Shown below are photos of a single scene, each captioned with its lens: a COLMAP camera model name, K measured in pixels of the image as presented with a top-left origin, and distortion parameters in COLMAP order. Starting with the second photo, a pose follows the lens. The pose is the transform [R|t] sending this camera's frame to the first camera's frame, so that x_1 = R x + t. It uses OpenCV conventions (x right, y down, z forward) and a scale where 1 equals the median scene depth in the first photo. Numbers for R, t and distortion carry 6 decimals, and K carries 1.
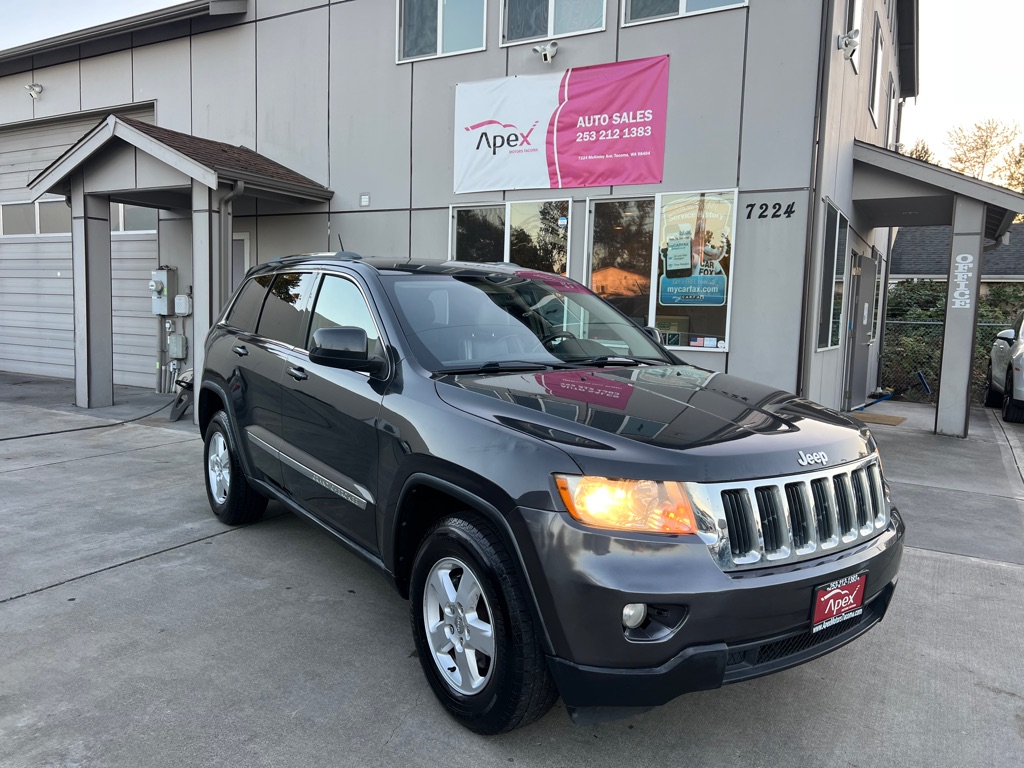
lens RADIAL K [[766.0, 0, 512.3], [0, 766.0, 381.7], [0, 0, 1]] dist [0.050328, -0.050700]
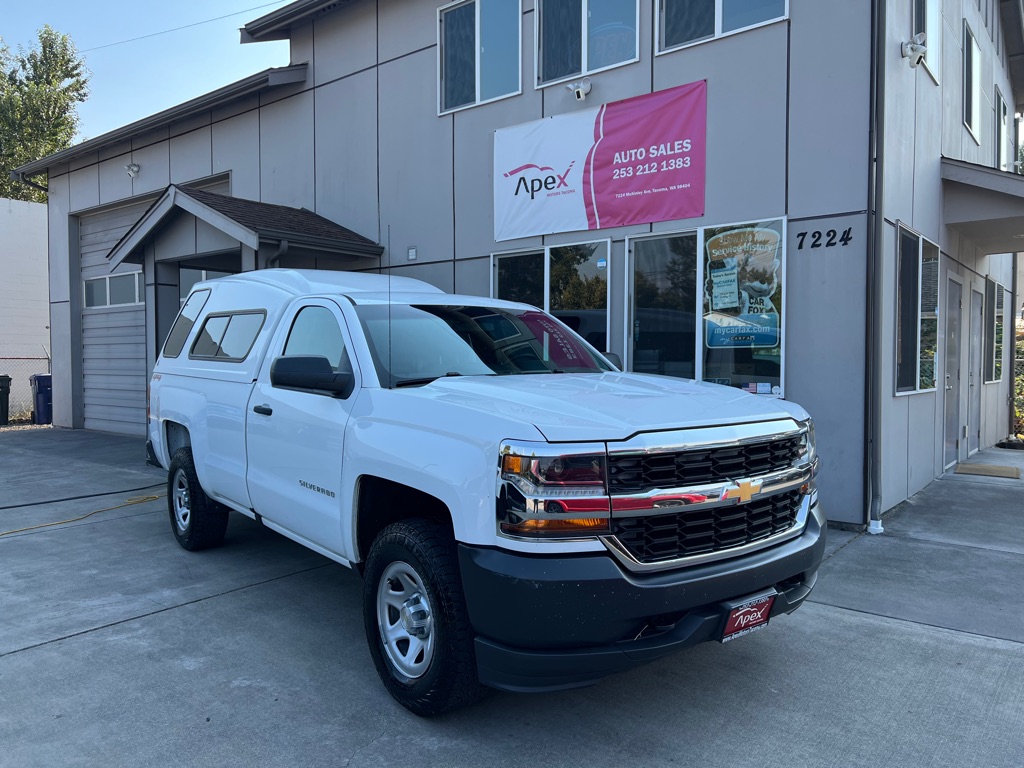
lens RADIAL K [[765.0, 0, 510.8], [0, 765.0, 384.9], [0, 0, 1]] dist [0.055221, -0.057199]
pose [[0.987031, -0.025309, -0.158521, 0.100422], [0.015239, 0.997806, -0.064423, -0.001672], [0.159804, 0.061172, 0.985252, 0.066964]]
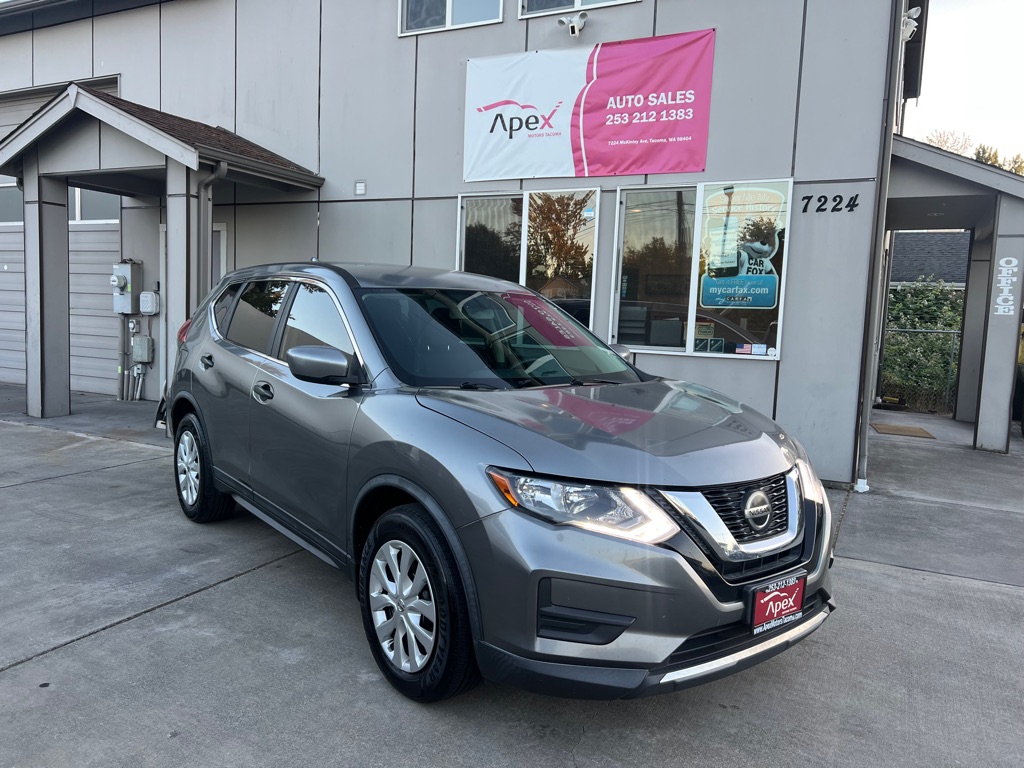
lens RADIAL K [[767.9, 0, 510.5], [0, 767.9, 384.9], [0, 0, 1]] dist [0.045049, -0.043606]
pose [[0.998504, 0.005612, 0.054399, -0.074564], [-0.005498, 0.999982, -0.002254, -0.005387], [-0.054411, 0.001952, 0.998517, 0.104162]]
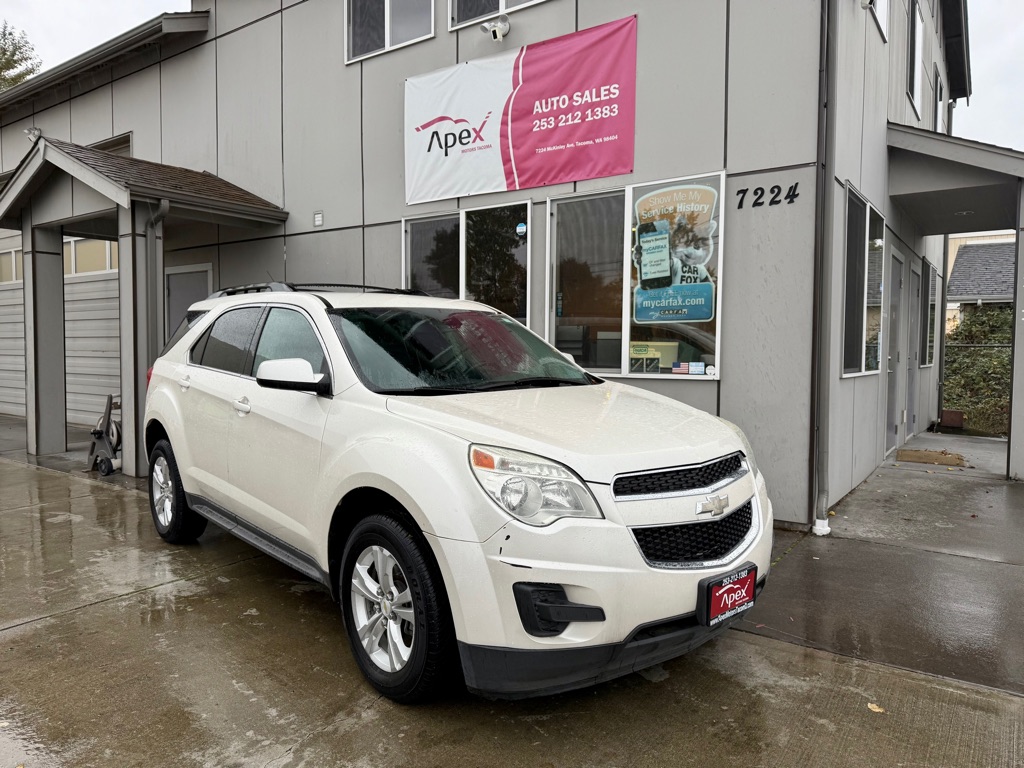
lens RADIAL K [[714.2, 0, 511.7], [0, 714.2, 386.1], [0, 0, 1]] dist [0.058109, -0.077689]
pose [[0.994730, -0.018891, -0.100776, 0.130800], [0.014806, 0.999044, -0.041130, -0.005579], [0.101456, 0.039421, 0.994059, 0.233132]]
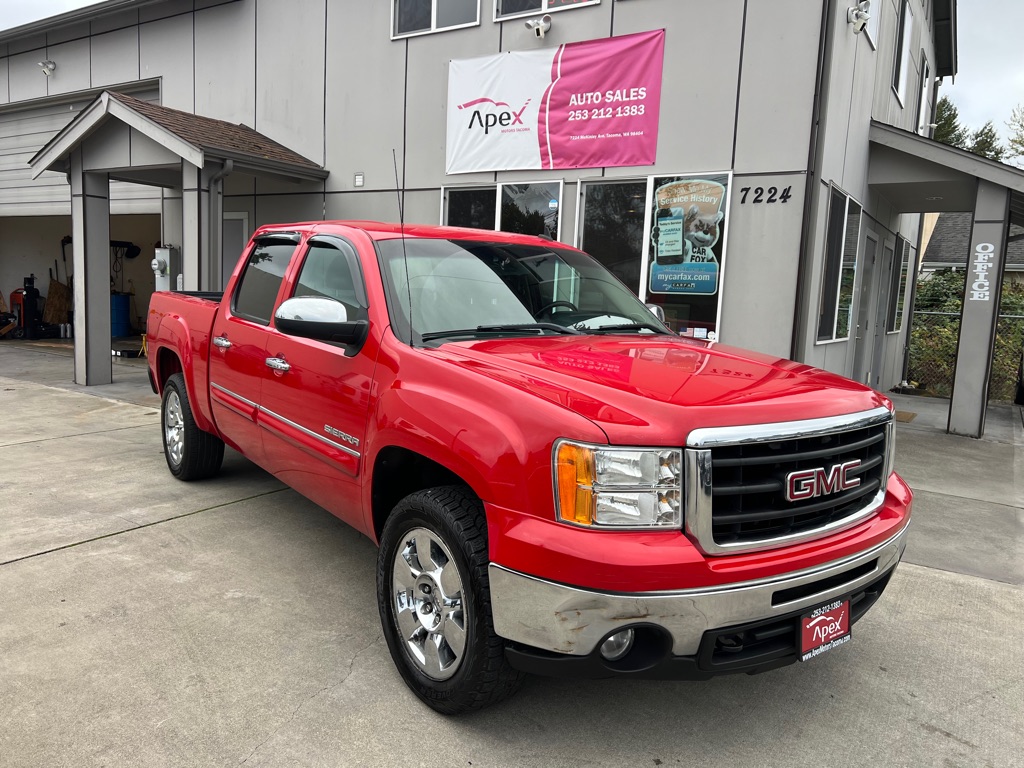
lens RADIAL K [[766.5, 0, 507.8], [0, 766.5, 381.8], [0, 0, 1]] dist [0.043487, -0.039011]
pose [[0.998354, 0.021966, -0.052988, 0.064554], [-0.020724, 0.999500, 0.023870, -0.007561], [0.053486, -0.022733, 0.998310, 0.028492]]
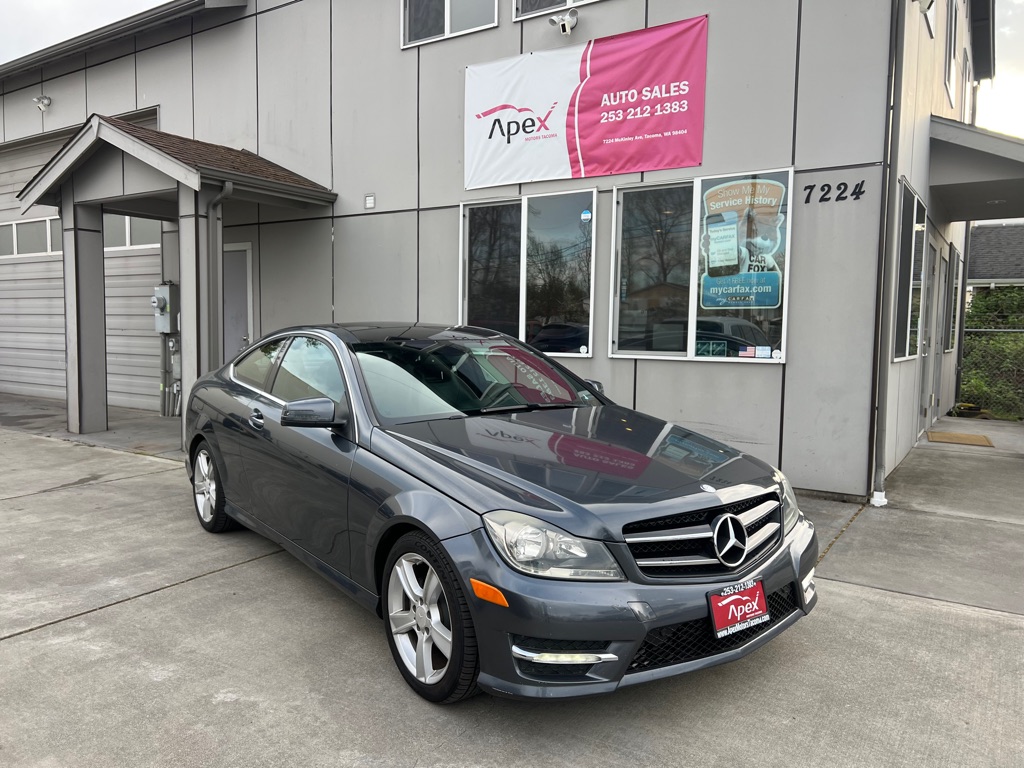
lens RADIAL K [[770.4, 0, 505.5], [0, 770.4, 384.3], [0, 0, 1]] dist [0.041420, -0.041728]
pose [[0.997411, -0.010855, -0.071087, 0.034482], [0.009370, 0.999731, -0.021195, -0.000814], [0.071298, 0.020474, 0.997245, 0.128414]]
